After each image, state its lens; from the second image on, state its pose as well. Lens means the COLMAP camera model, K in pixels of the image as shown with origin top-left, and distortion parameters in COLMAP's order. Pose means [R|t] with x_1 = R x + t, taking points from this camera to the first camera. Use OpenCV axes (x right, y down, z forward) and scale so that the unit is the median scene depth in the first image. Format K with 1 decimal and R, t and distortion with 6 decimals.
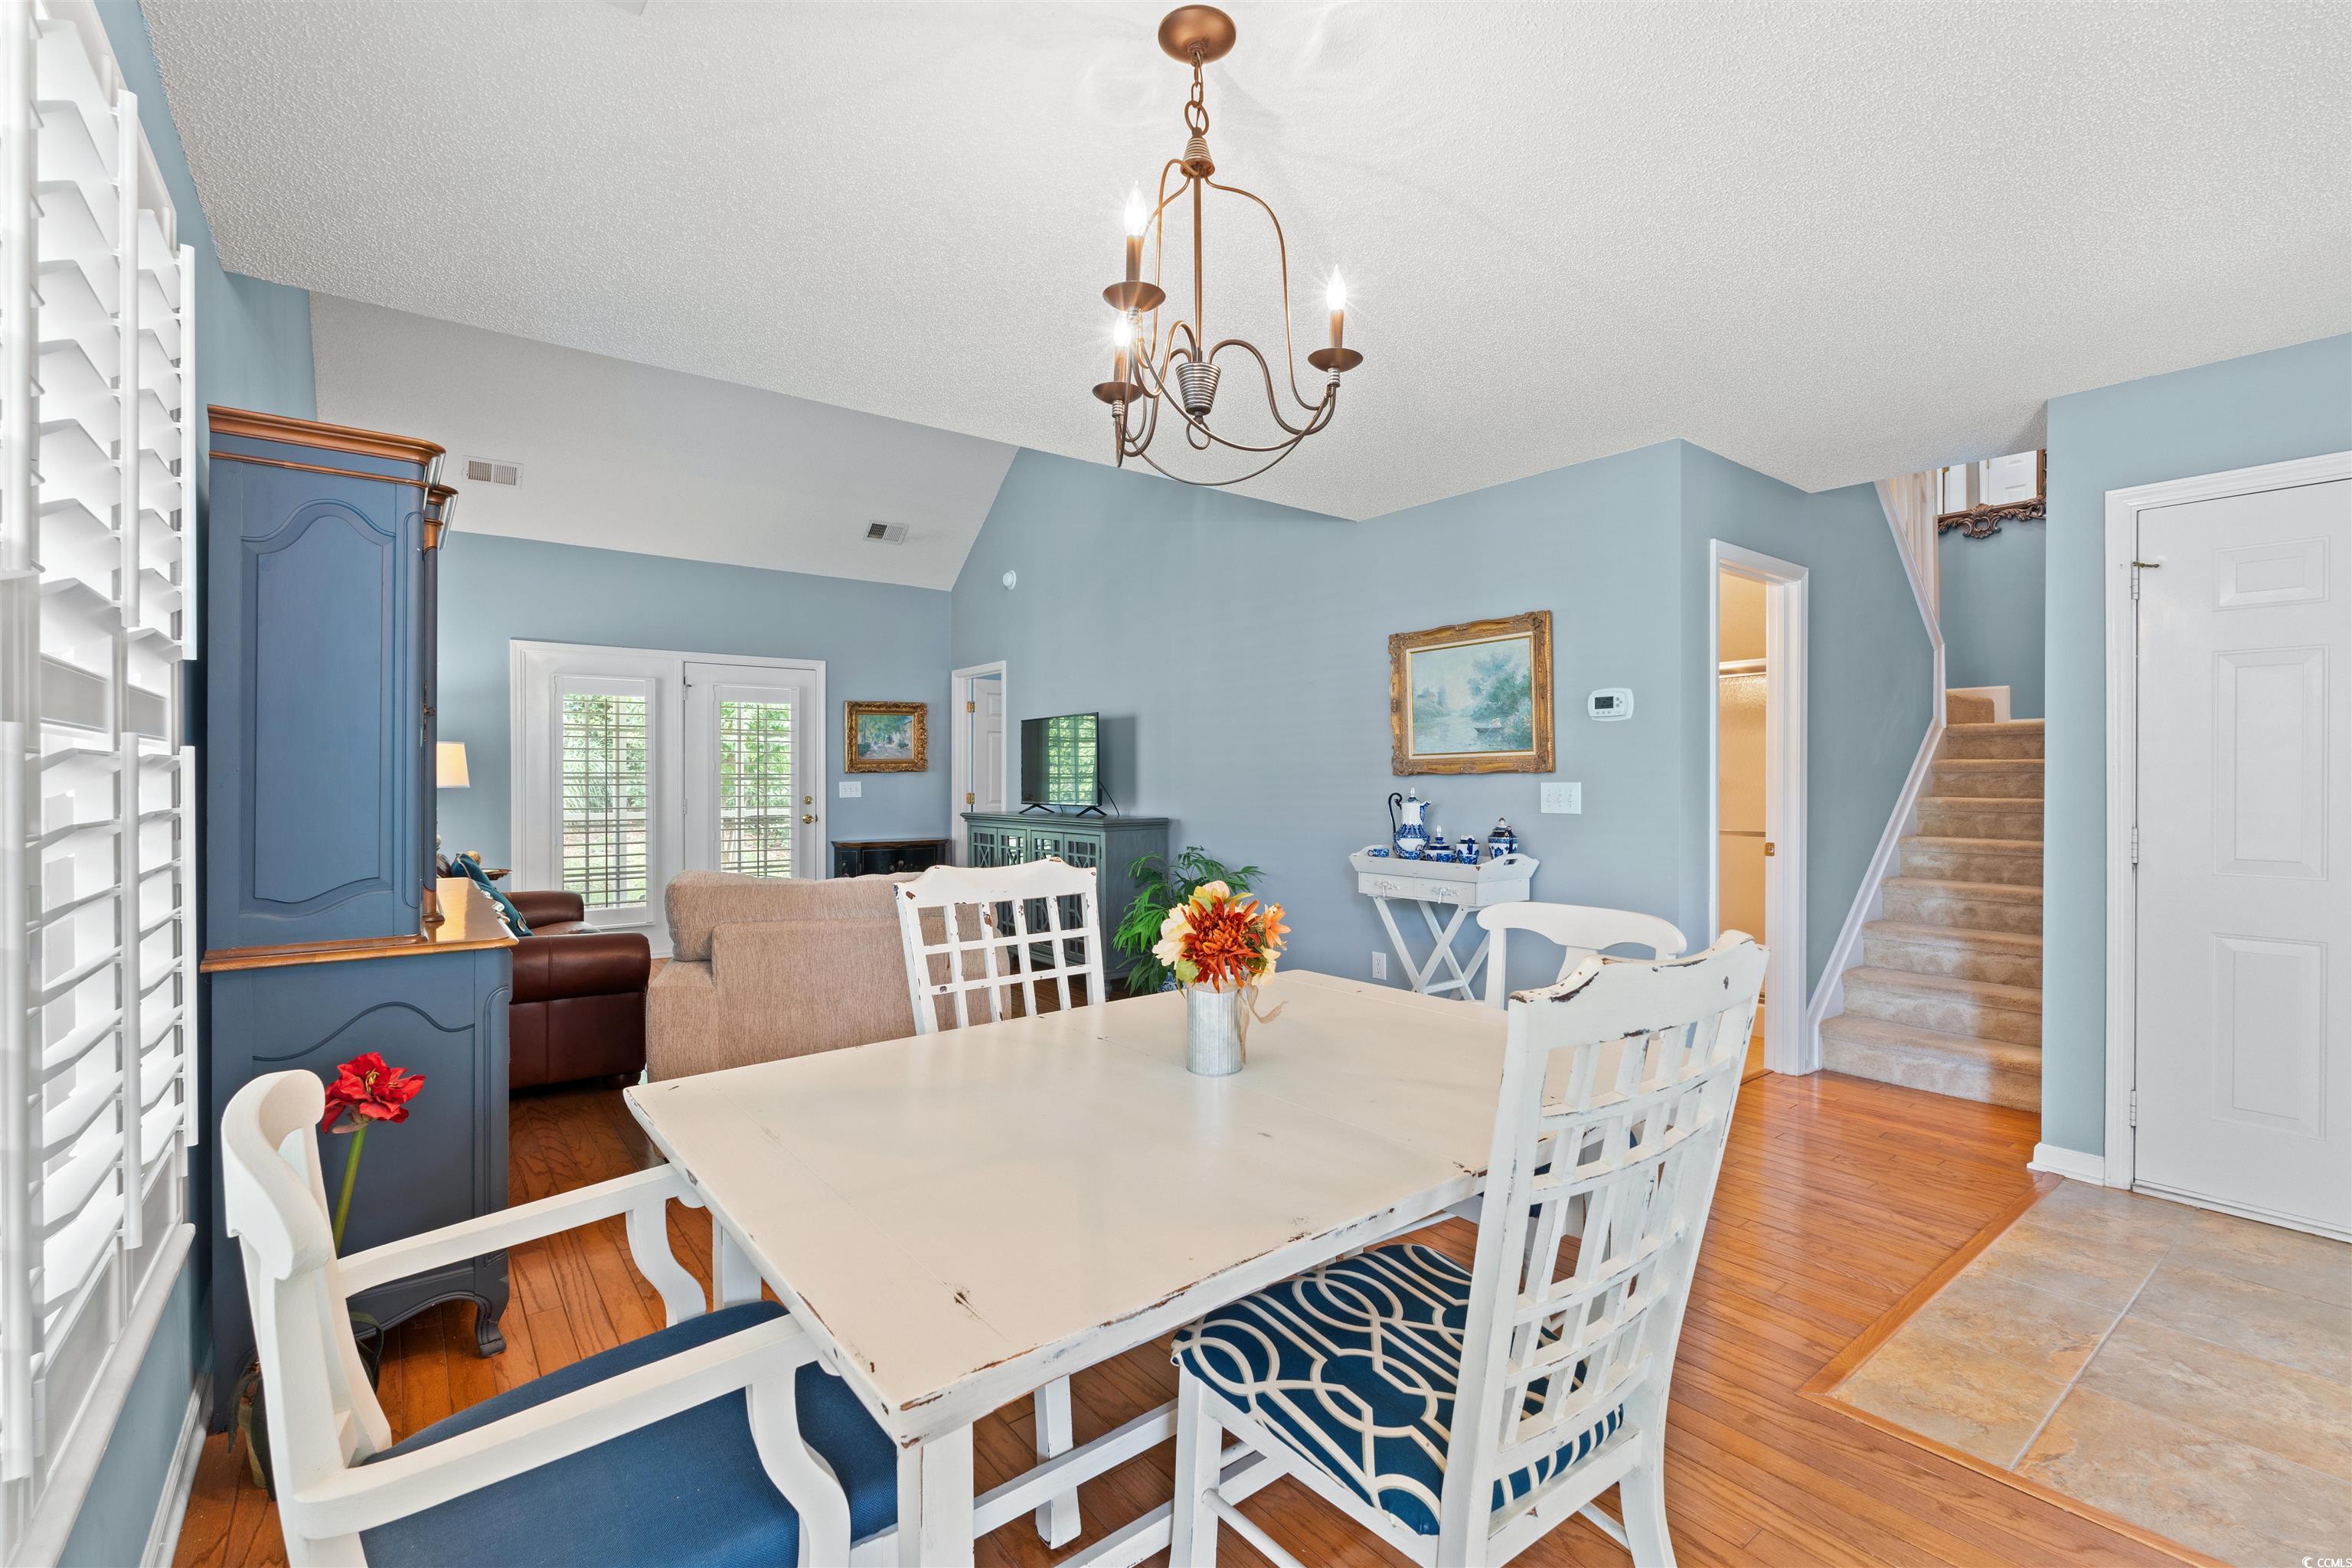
lens RADIAL K [[1028.1, 0, 1181.3], [0, 1028.1, 779.0], [0, 0, 1]] dist [0.001122, 0.000168]
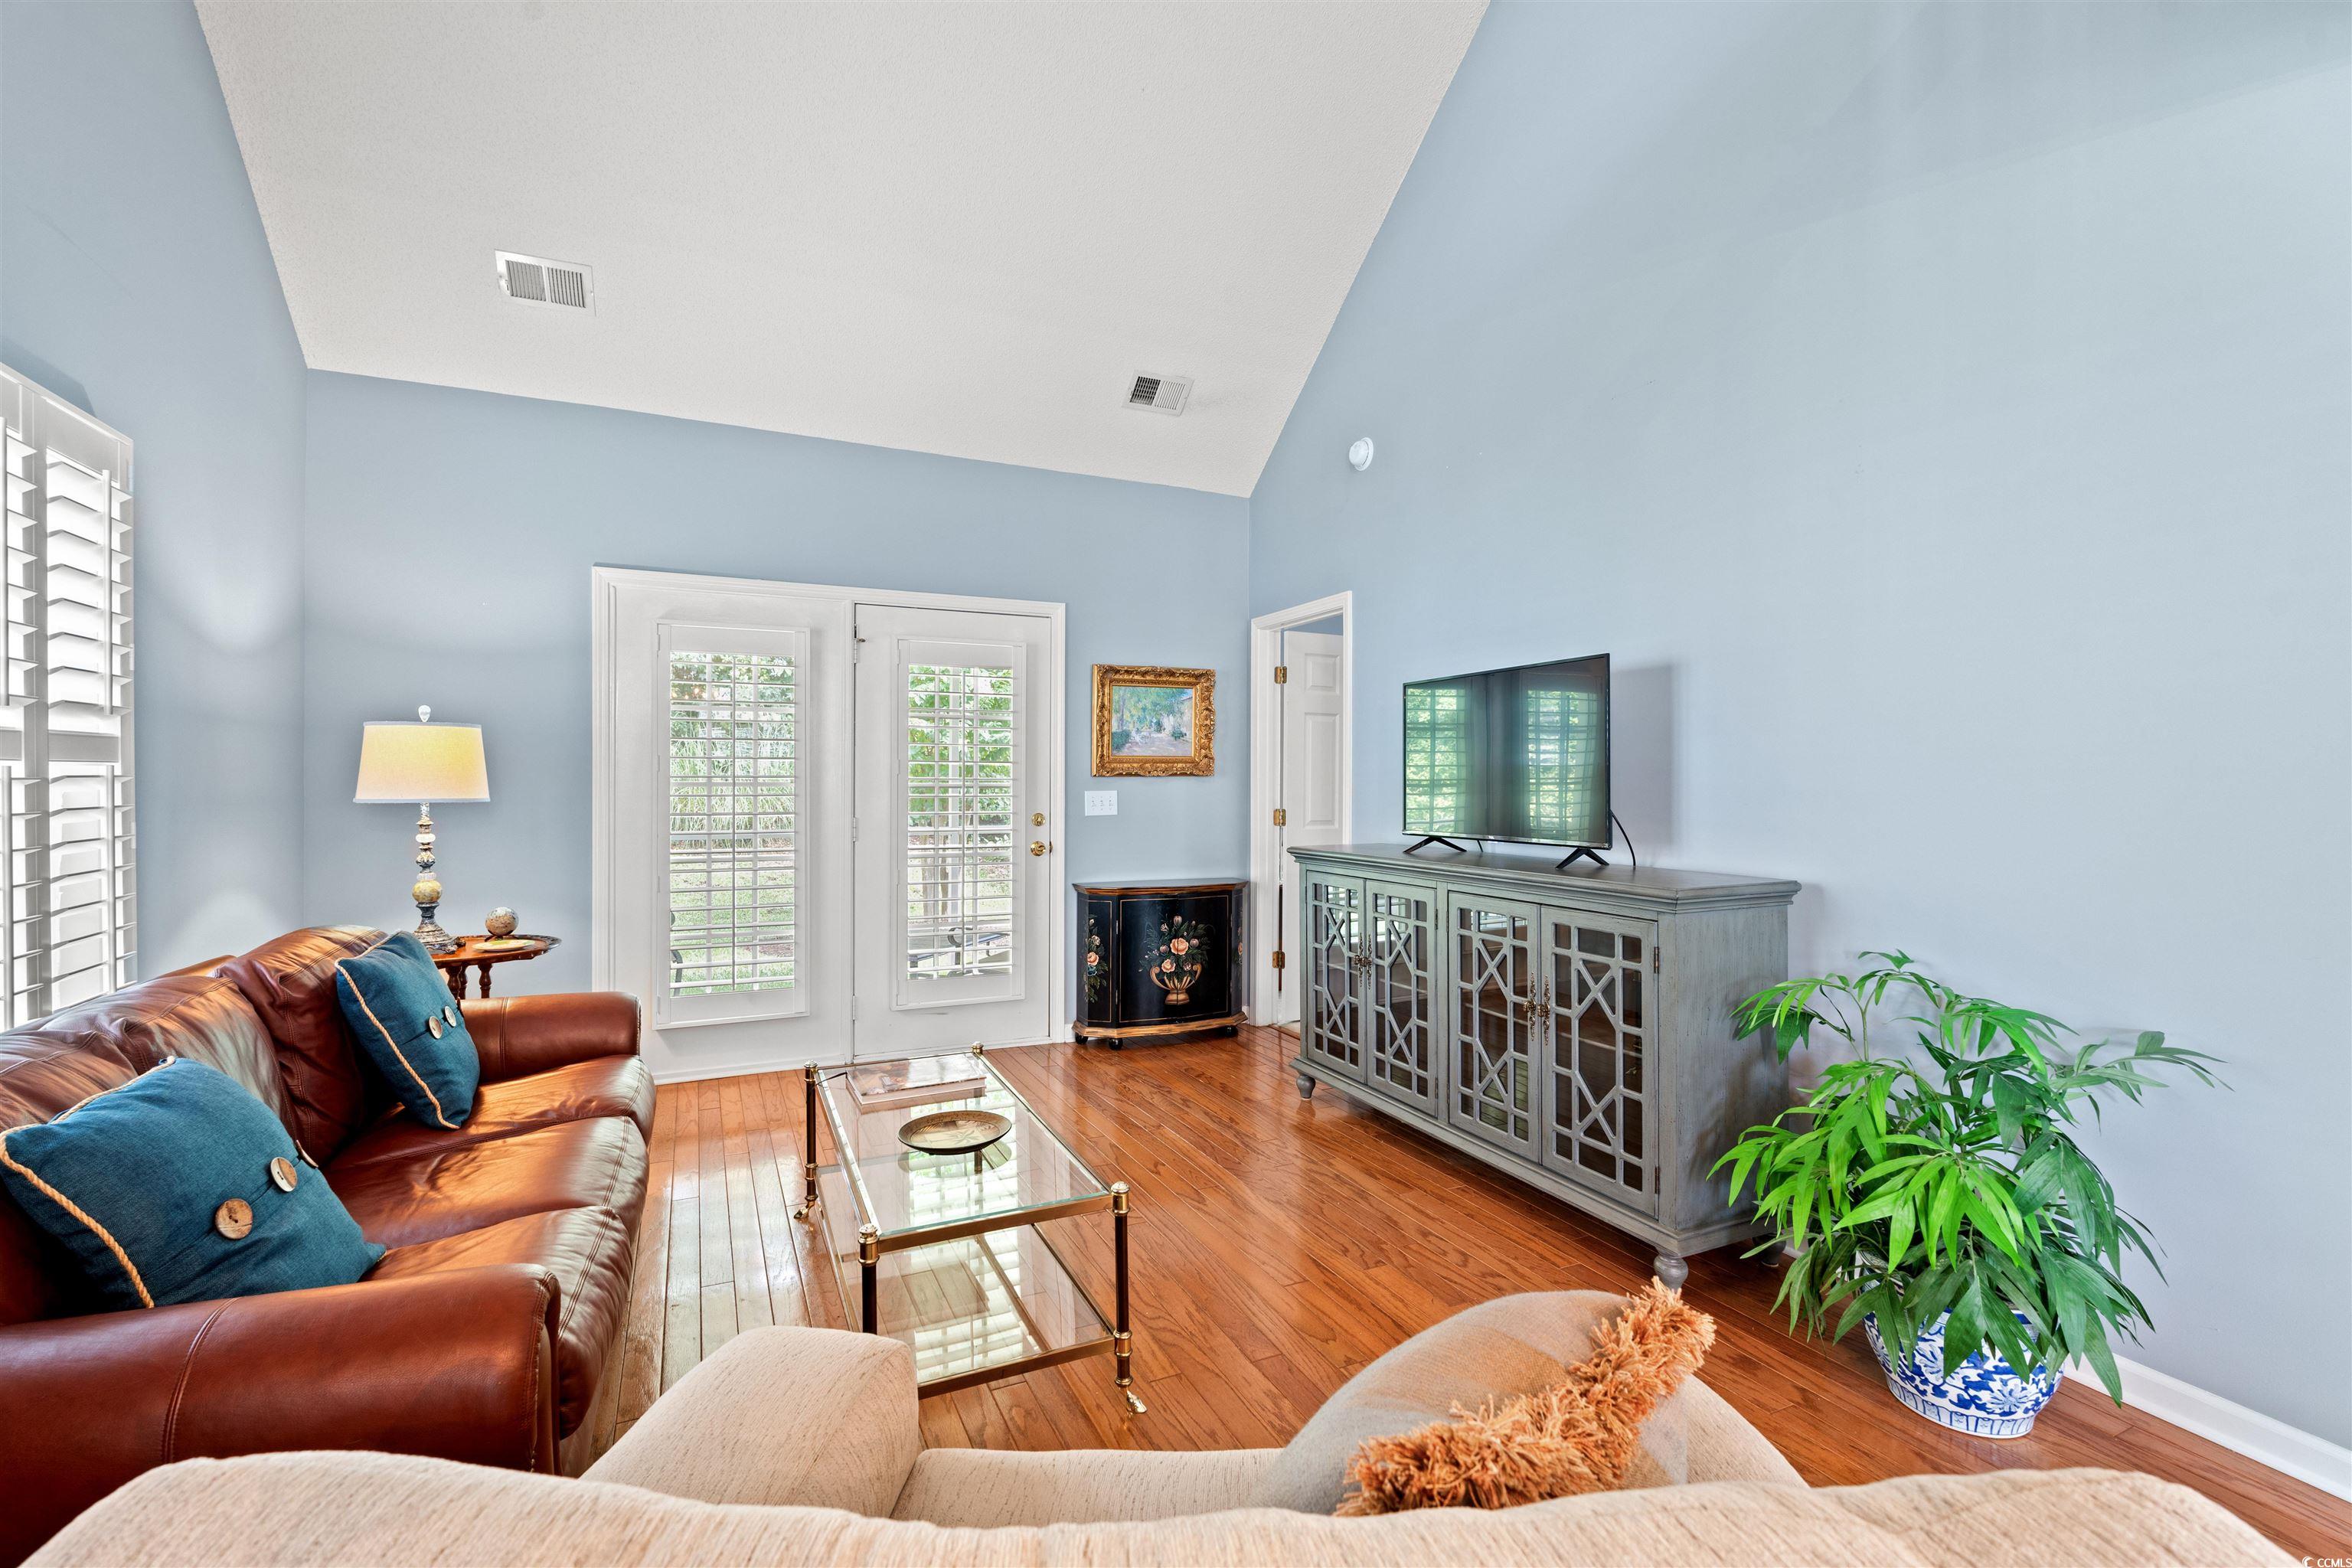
lens RADIAL K [[1028.1, 0, 1164.7], [0, 1028.1, 778.5], [0, 0, 1]] dist [0.001122, 0.000168]
pose [[0.974225, 0.003264, -0.225553, -0.138246], [-0.004182, 0.999985, -0.003594, -0.003111], [0.225538, 0.004444, 0.974224, 0.383188]]
